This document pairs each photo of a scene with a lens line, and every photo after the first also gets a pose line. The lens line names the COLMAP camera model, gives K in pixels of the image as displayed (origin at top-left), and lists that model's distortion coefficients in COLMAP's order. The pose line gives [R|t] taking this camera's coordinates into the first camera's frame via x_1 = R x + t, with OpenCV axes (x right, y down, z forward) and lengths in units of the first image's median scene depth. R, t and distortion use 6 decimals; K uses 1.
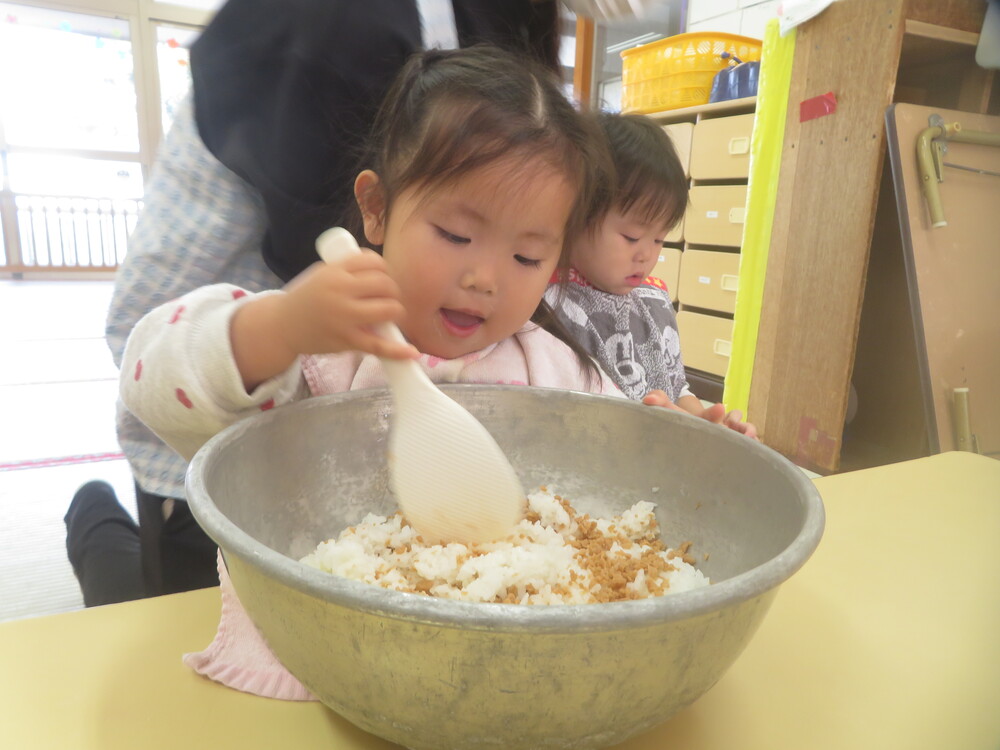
lens RADIAL K [[755.1, 0, 500.0], [0, 755.1, 375.0], [0, 0, 1]] dist [0.052538, 0.011738]
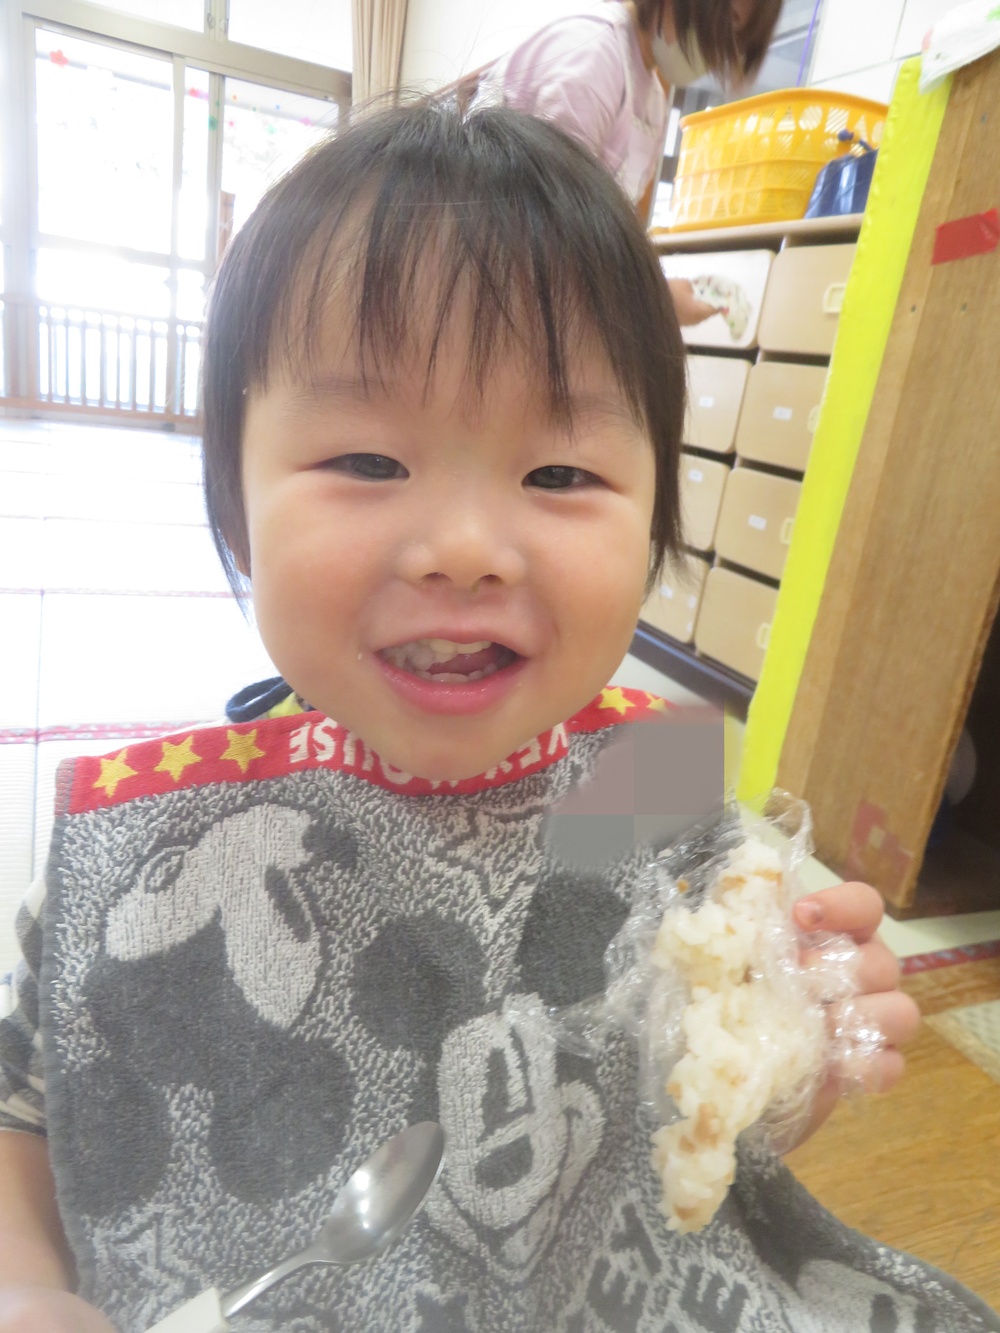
lens RADIAL K [[1006.5, 0, 500.0], [0, 1006.5, 666.5], [0, 0, 1]] dist [0.052538, 0.011738]
pose [[0.993397, 0.108060, -0.038536, 0.147689], [-0.104452, 0.990822, 0.085801, -0.079802], [0.047454, -0.081210, 0.995567, 0.245805]]
